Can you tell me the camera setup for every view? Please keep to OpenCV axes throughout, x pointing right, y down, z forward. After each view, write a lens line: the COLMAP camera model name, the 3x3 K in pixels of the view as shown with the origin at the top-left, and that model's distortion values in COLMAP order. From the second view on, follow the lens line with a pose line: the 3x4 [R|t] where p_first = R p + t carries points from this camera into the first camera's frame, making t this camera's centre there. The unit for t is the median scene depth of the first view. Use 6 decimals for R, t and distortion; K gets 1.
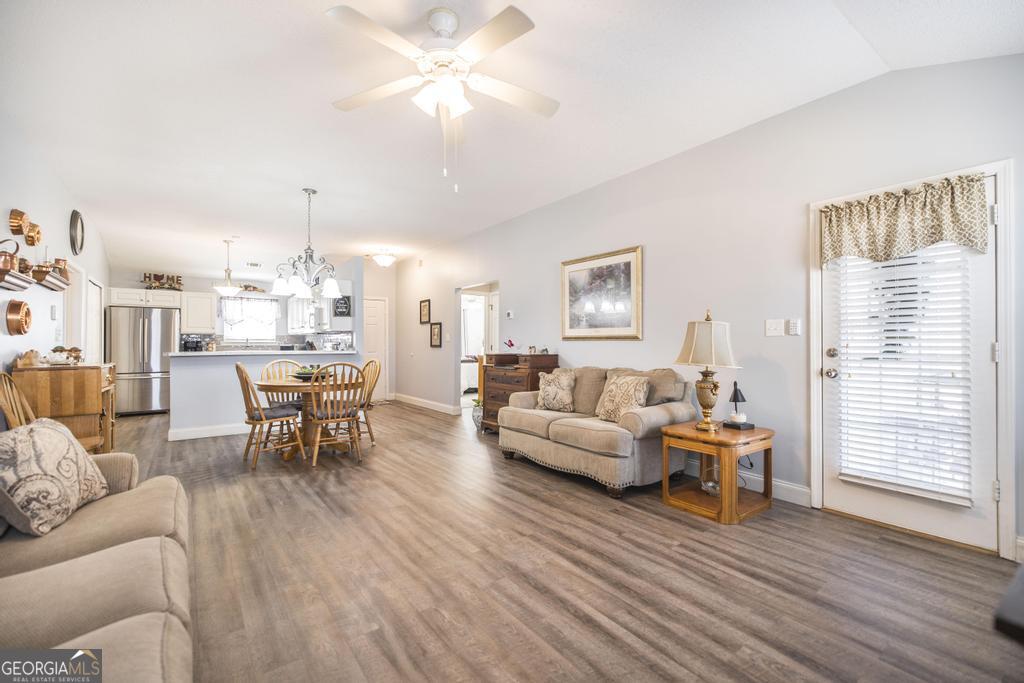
lens RADIAL K [[444.6, 0, 526.7], [0, 444.6, 341.6], [0, 0, 1]] dist [-0.000845, 0.001851]
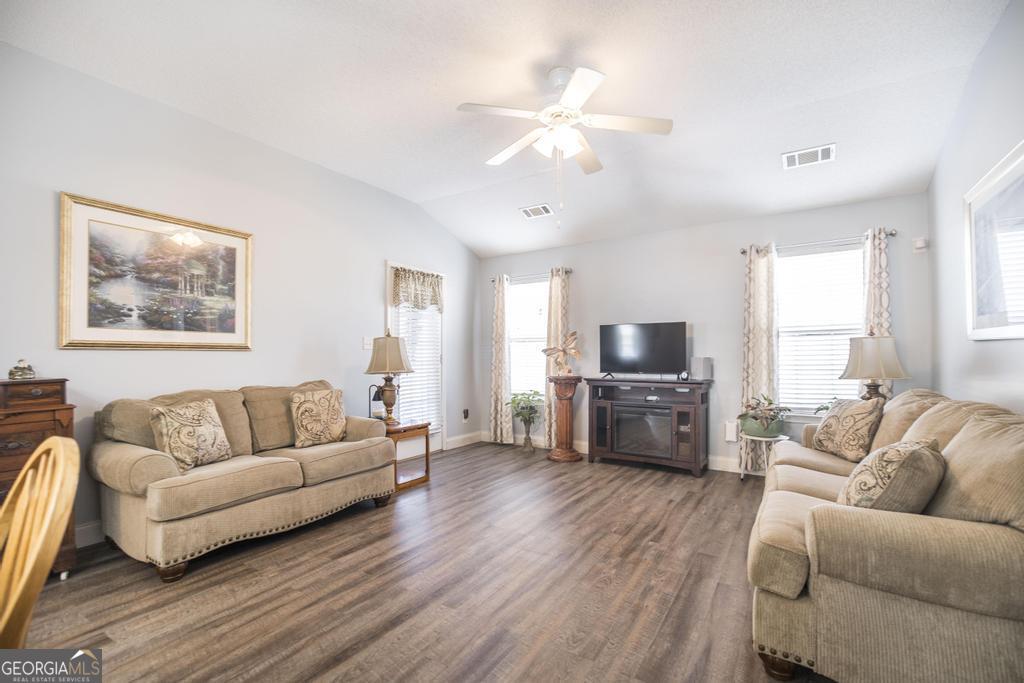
lens RADIAL K [[467.9, 0, 512.3], [0, 467.9, 346.0], [0, 0, 1]] dist [-0.000947, 0.000001]
pose [[-0.356986, 0.016937, 0.933956, -0.899219], [-0.004483, 0.999793, -0.019845, 0.003491], [-0.934099, -0.011272, -0.356836, 1.085804]]
